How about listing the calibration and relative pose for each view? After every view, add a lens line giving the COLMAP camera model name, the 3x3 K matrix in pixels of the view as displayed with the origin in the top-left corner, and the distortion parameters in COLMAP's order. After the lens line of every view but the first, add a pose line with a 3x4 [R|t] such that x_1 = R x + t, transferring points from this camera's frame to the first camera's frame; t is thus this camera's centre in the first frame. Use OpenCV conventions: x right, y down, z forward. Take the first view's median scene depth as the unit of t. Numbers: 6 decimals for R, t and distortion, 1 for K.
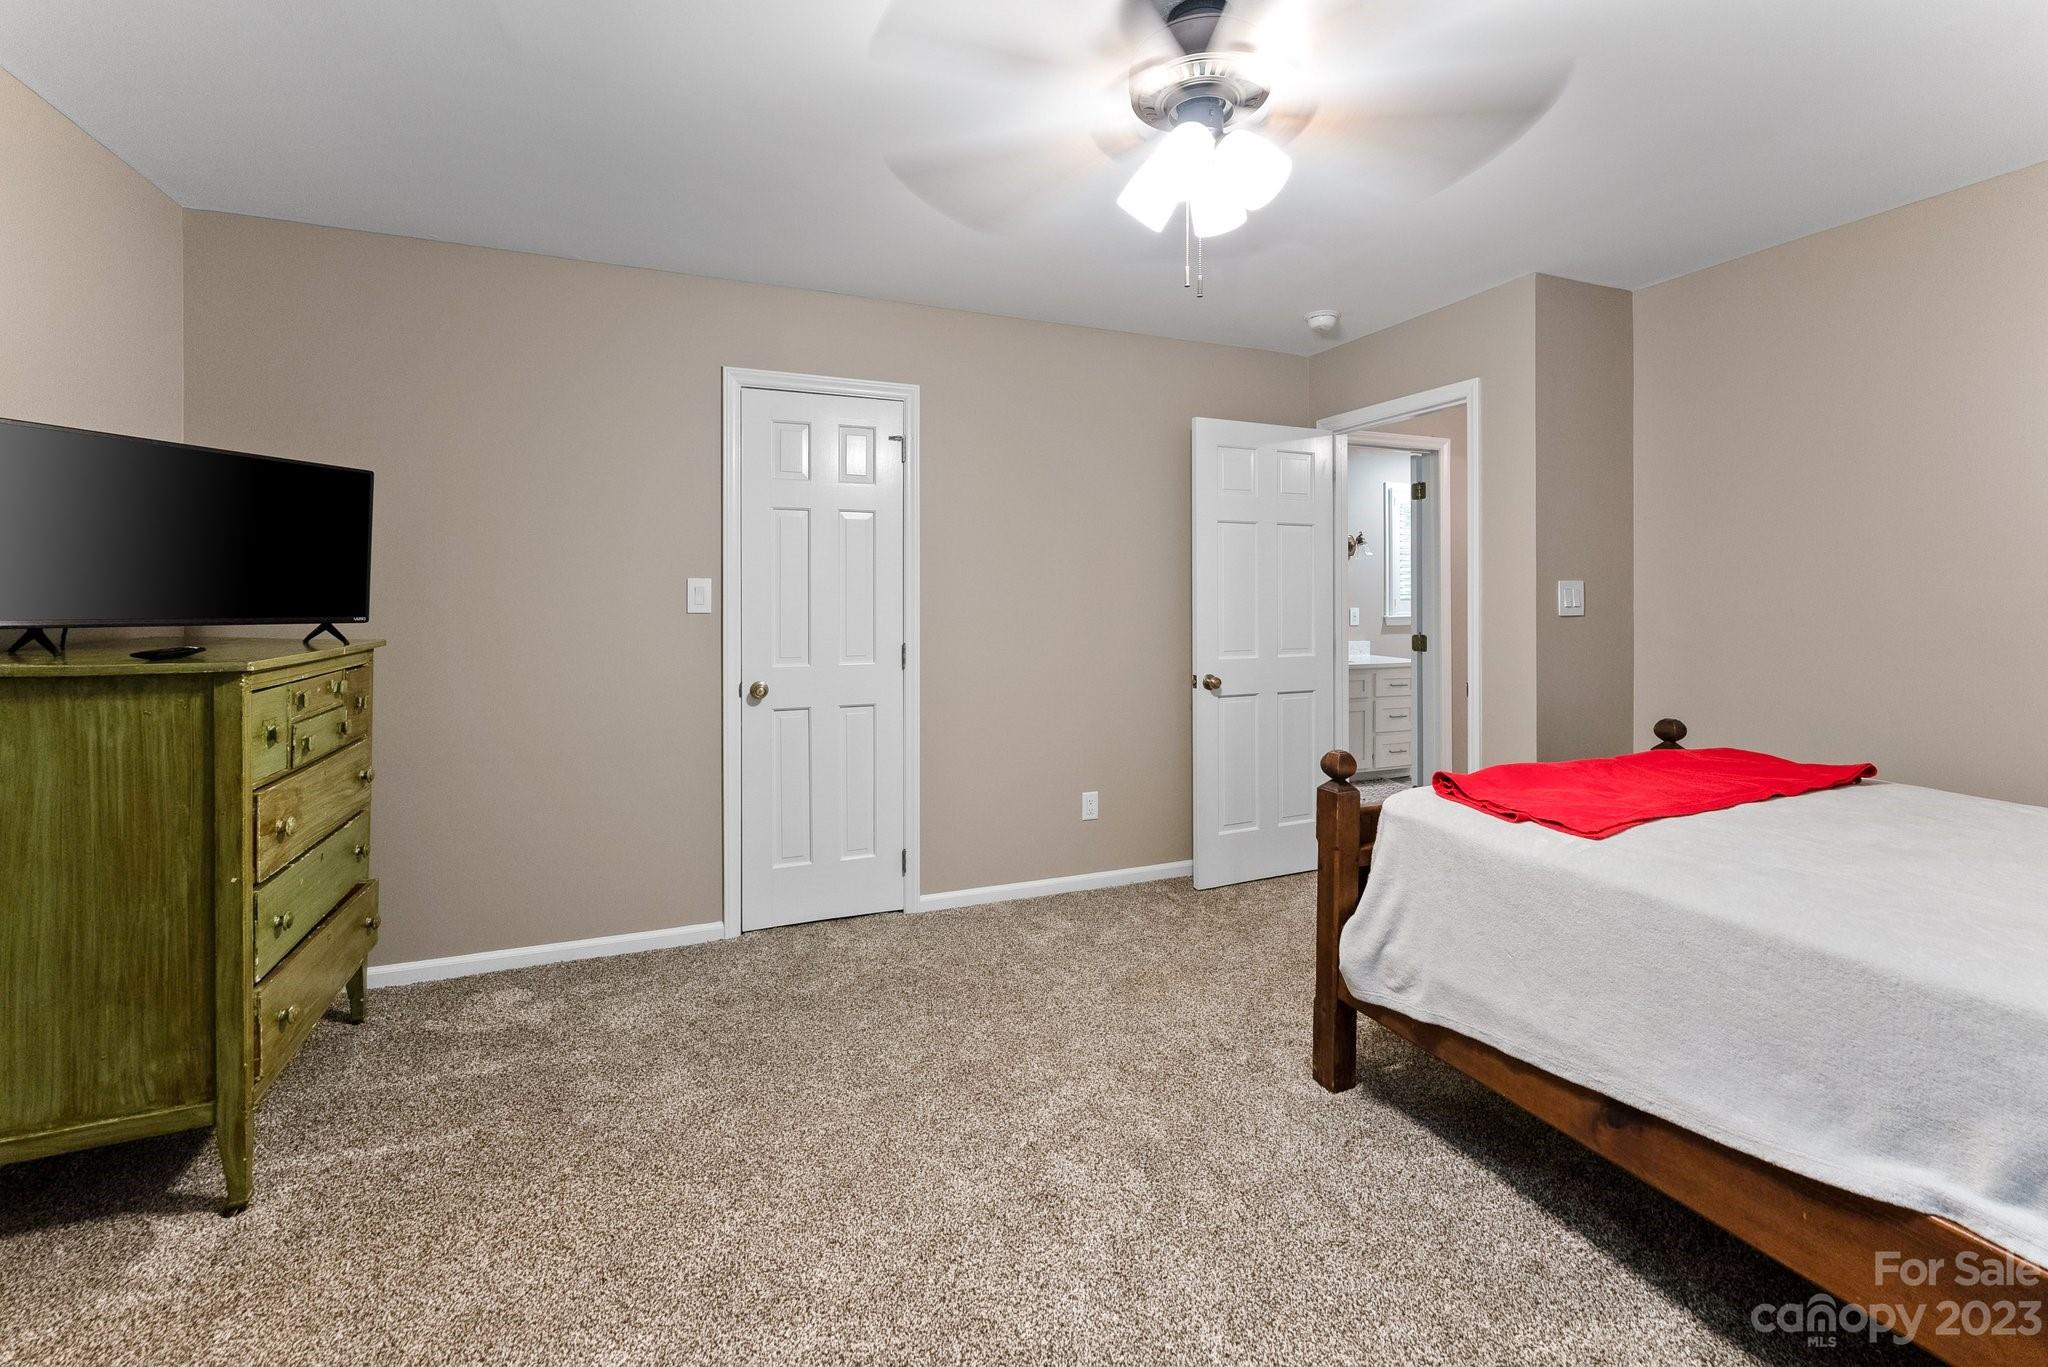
lens RADIAL K [[849.0, 0, 1022.5], [0, 849.0, 666.7], [0, 0, 1]] dist [-0.001576, 0.000520]
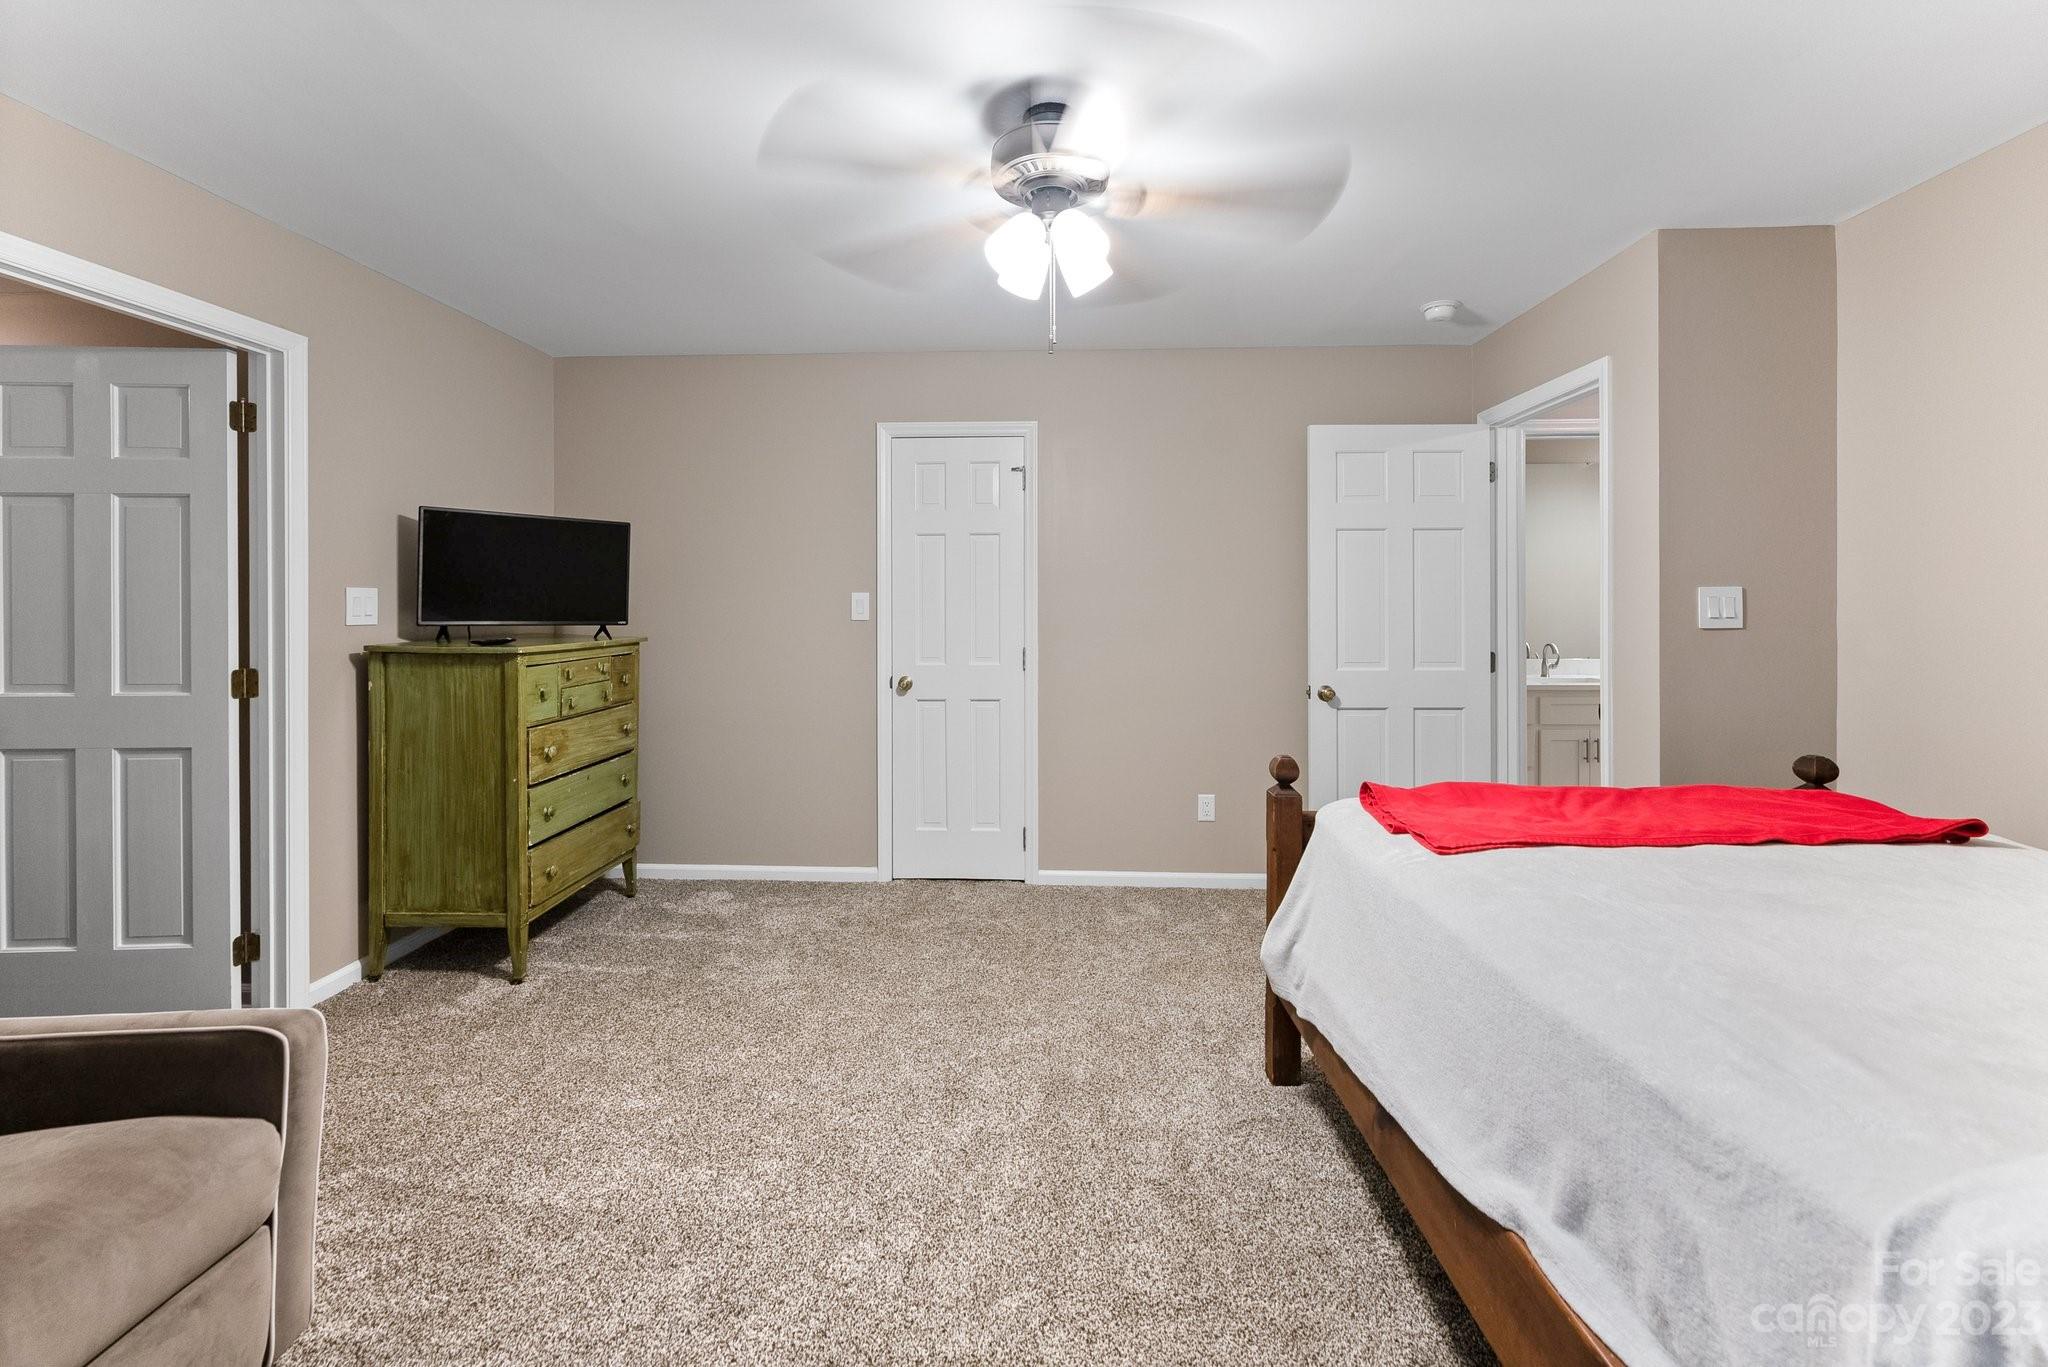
lens RADIAL K [[849.0, 0, 1016.8], [0, 849.0, 687.2], [0, 0, 1]] dist [-0.001576, 0.000520]
pose [[0.909510, 0.037435, -0.413993, 0.447573], [-0.032425, 0.999291, 0.019127, 0.005766], [0.414415, -0.003972, 0.910079, -0.066236]]
